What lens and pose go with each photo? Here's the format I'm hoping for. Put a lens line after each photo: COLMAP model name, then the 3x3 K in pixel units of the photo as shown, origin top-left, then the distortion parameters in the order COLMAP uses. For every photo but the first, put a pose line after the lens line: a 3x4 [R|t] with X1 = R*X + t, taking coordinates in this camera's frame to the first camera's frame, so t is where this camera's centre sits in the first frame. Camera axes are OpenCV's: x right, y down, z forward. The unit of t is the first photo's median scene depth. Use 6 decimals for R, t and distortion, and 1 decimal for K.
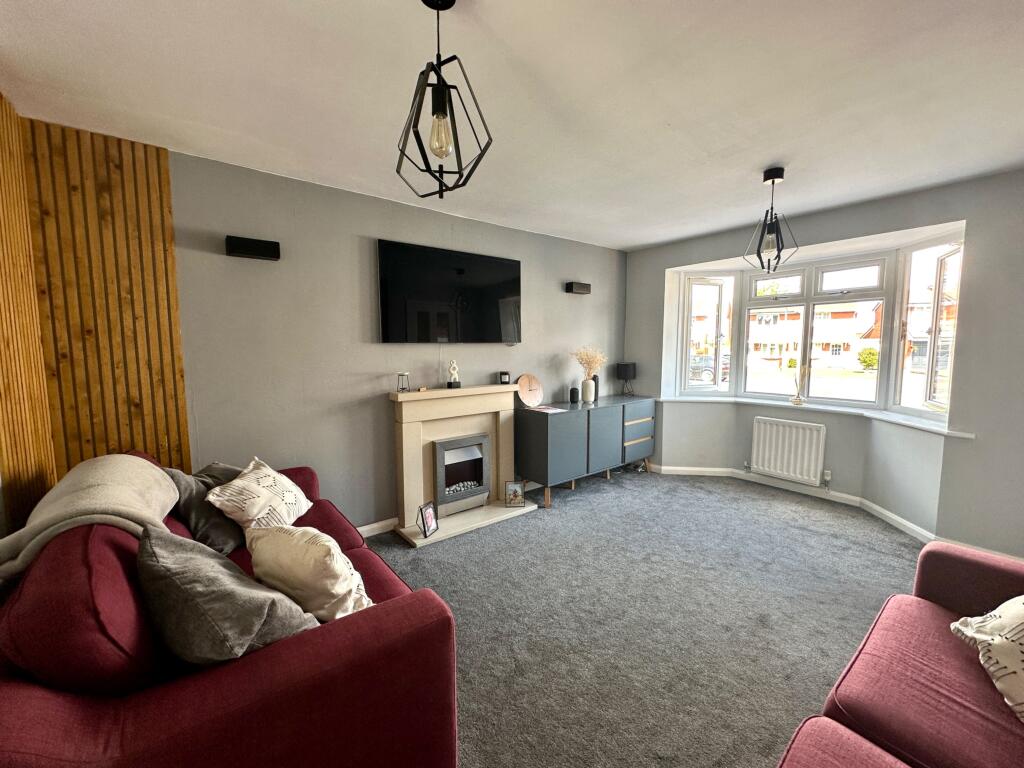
lens RADIAL K [[411.7, 0, 517.1], [0, 411.7, 382.5], [0, 0, 1]] dist [0.002877, -0.000570]
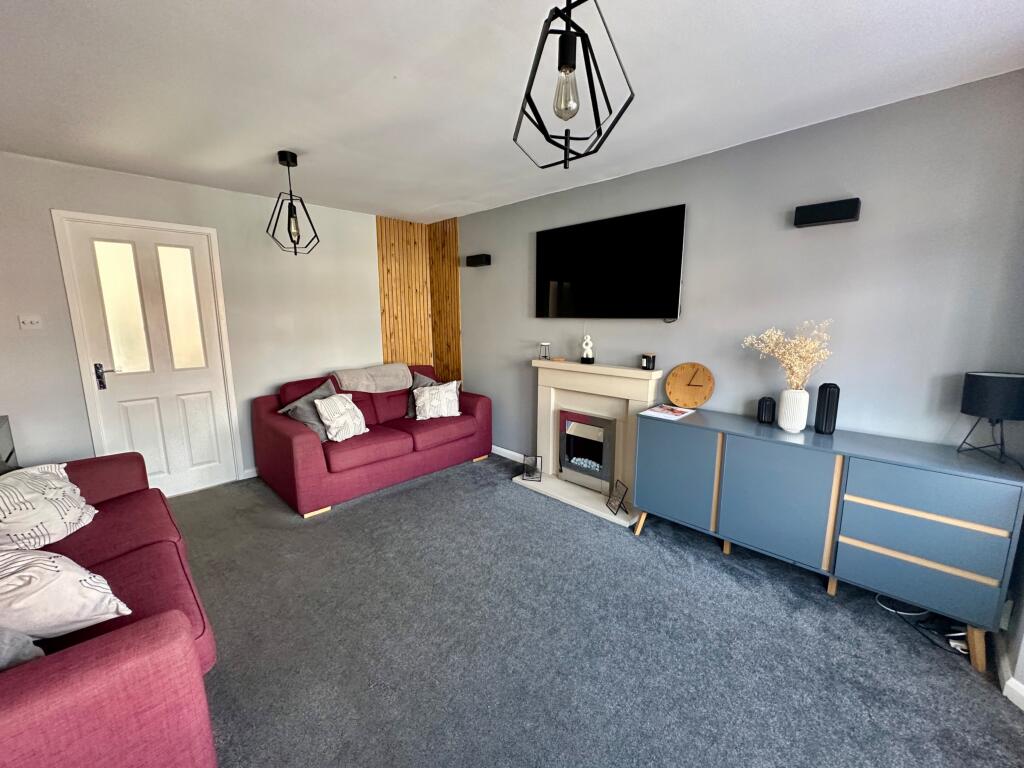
lens RADIAL K [[411.7, 0, 515.0], [0, 411.7, 381.9], [0, 0, 1]] dist [0.002877, -0.000570]
pose [[0.128392, 0.166654, -0.977620, 0.815614], [-0.089655, 0.983693, 0.155915, -0.083834], [0.987663, 0.067630, 0.141240, 0.697962]]
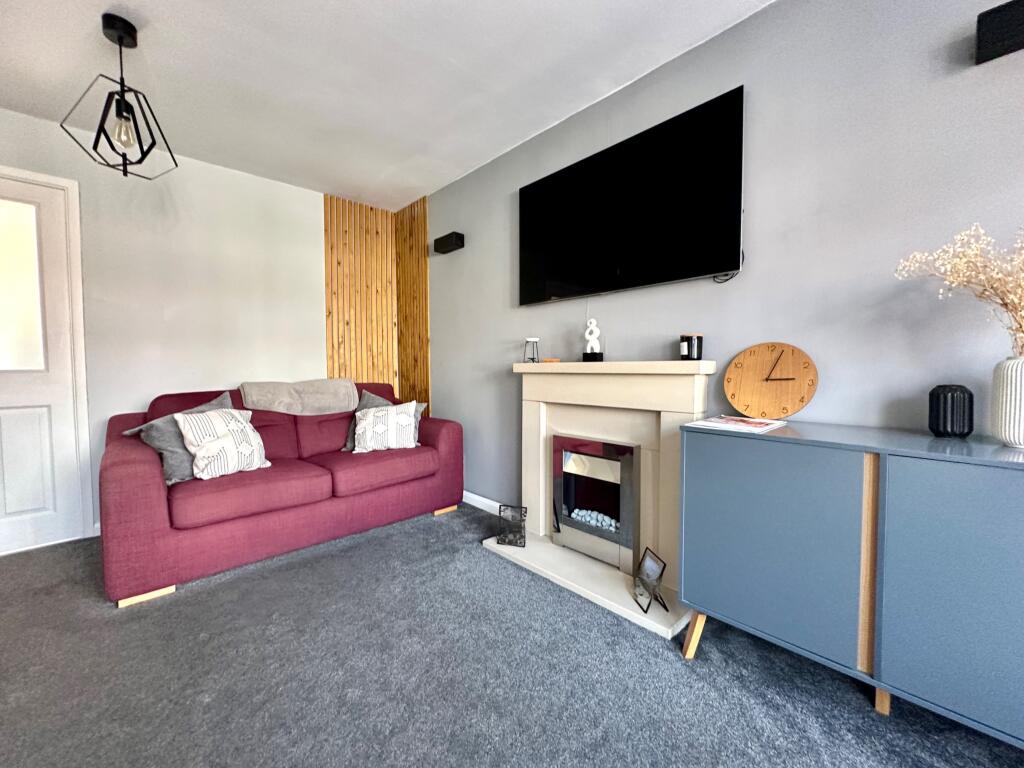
lens RADIAL K [[411.7, 0, 513.6], [0, 411.7, 382.7], [0, 0, 1]] dist [0.002877, -0.000570]
pose [[0.087827, 0.042251, -0.995239, 0.496349], [-0.086609, 0.995641, 0.034625, 0.034547], [0.992364, 0.083155, 0.091103, 0.827845]]
